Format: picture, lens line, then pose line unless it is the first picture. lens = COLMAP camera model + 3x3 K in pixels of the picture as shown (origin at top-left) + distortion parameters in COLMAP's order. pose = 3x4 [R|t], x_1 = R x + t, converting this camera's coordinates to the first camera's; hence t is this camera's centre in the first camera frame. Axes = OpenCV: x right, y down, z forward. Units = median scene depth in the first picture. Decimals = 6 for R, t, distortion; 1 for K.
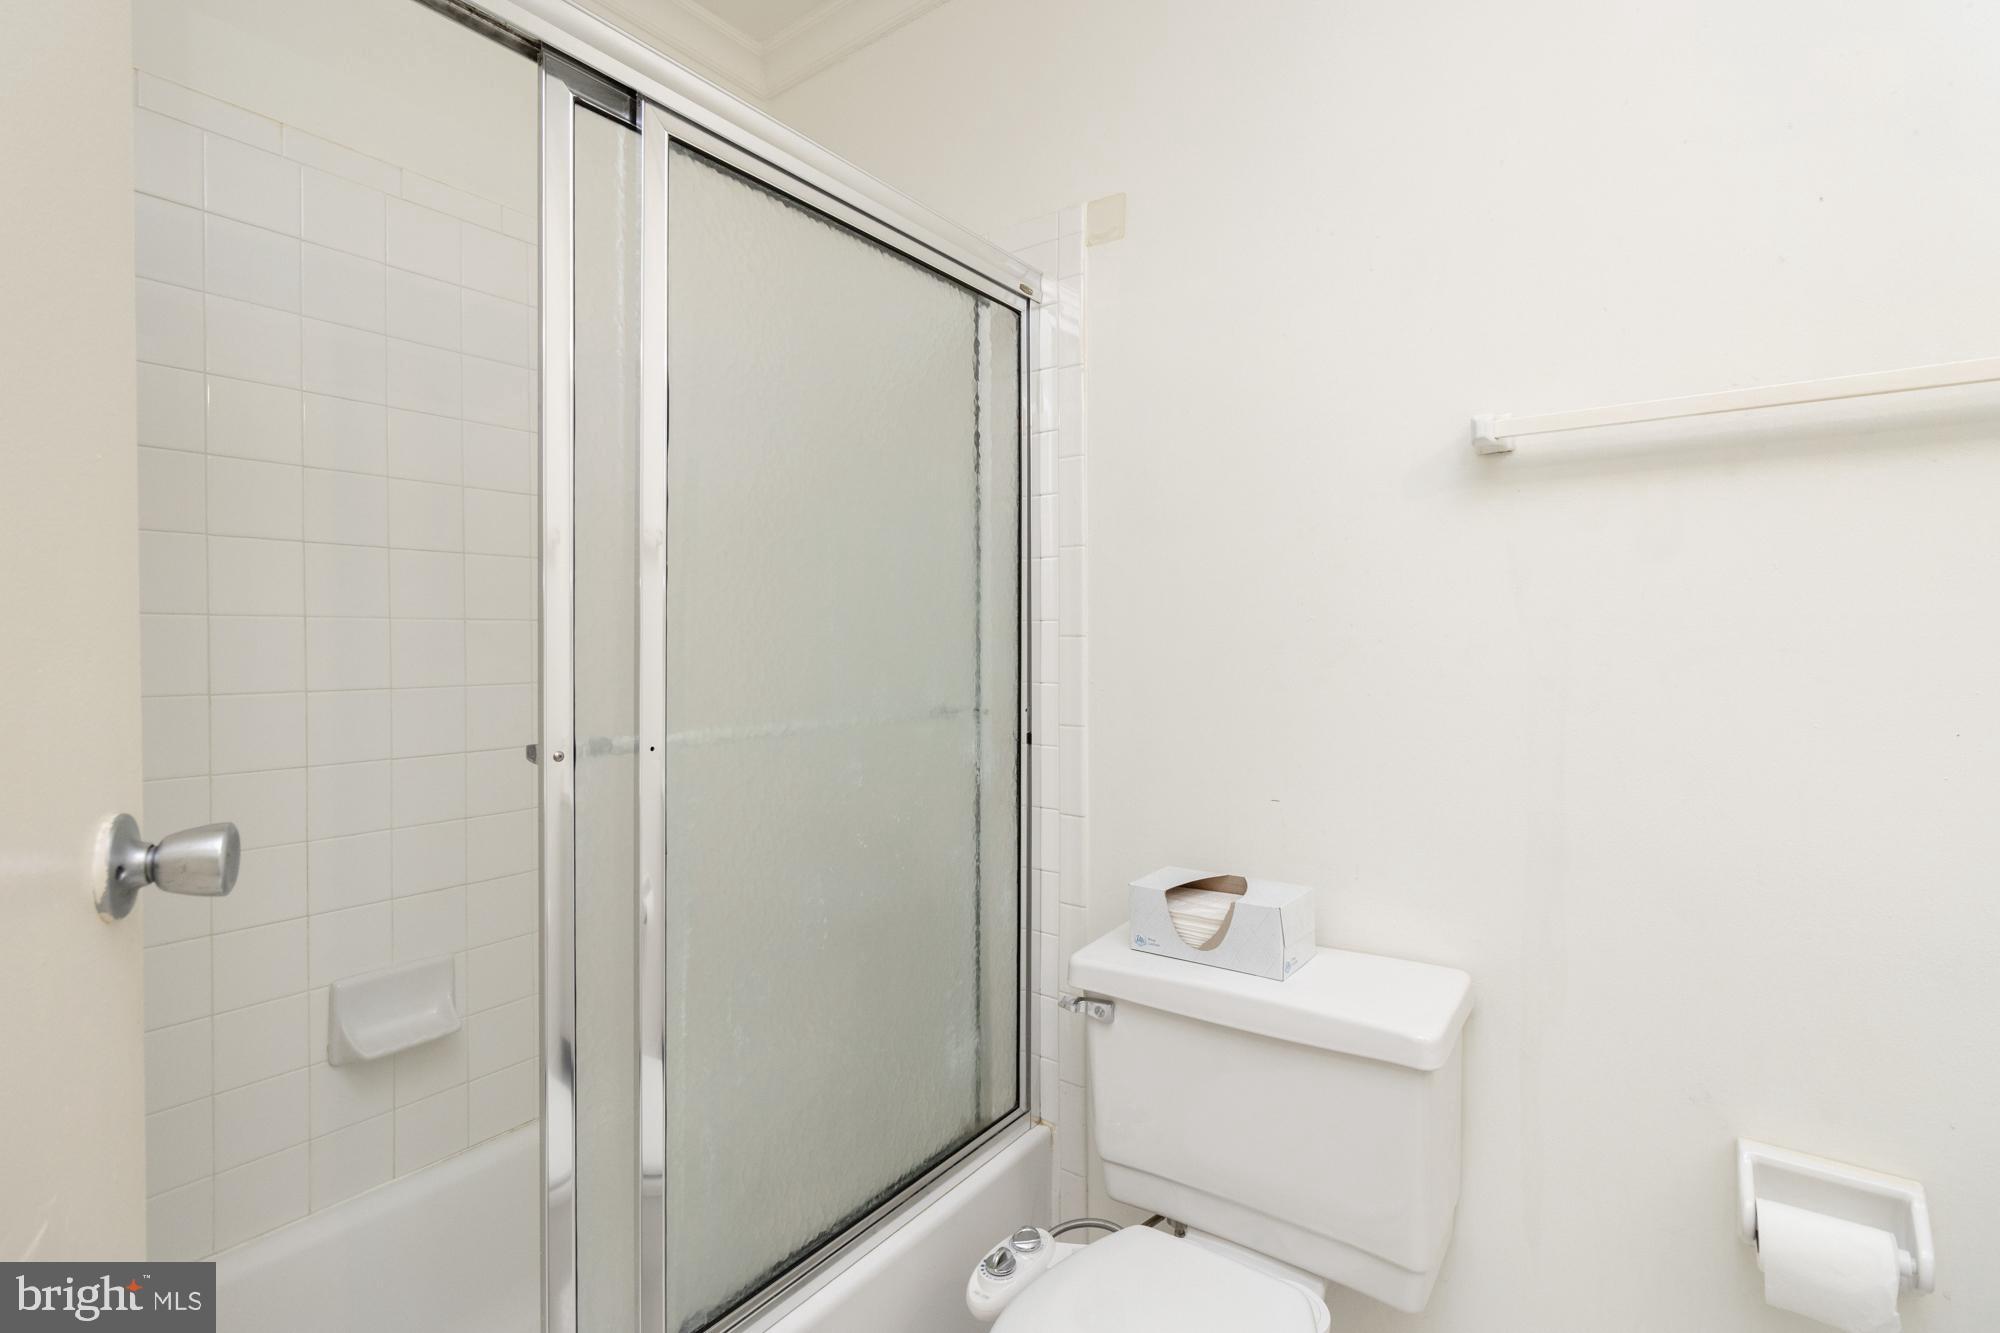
lens RADIAL K [[936.5, 0, 999.0], [0, 936.5, 645.8], [0, 0, 1]] dist [-0.003545, 0.000727]
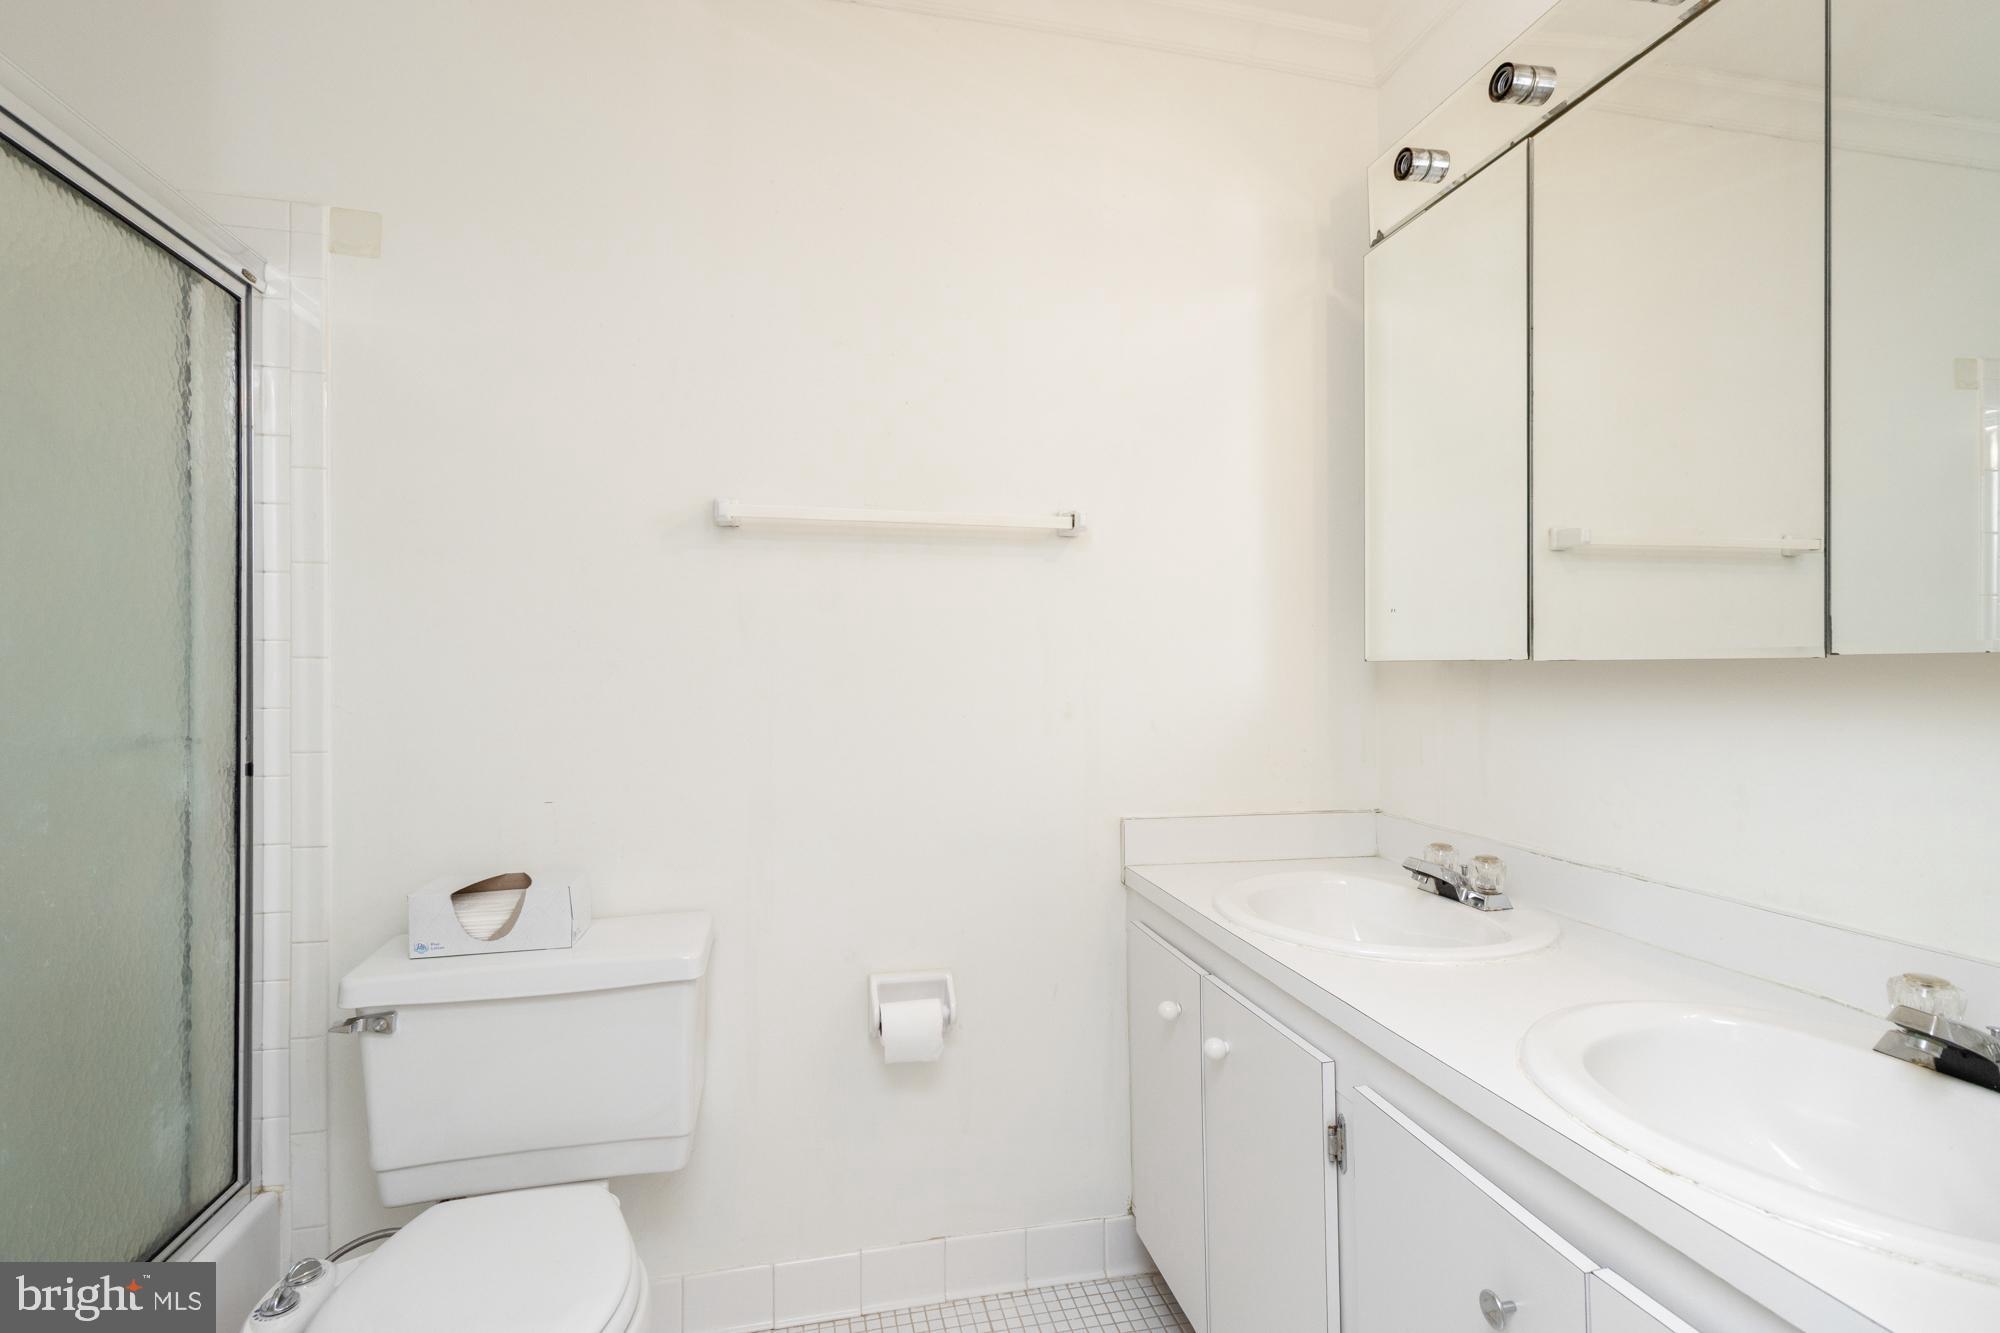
lens RADIAL K [[926.8, 0, 1000.0], [0, 926.8, 666.5], [0, 0, 1]] dist [-0.001765, 0.000804]
pose [[0.658963, 0.006348, 0.752148, -0.174767], [0.002280, 0.999943, -0.010437, 0.010602], [-0.752172, 0.008592, 0.658911, -0.147789]]
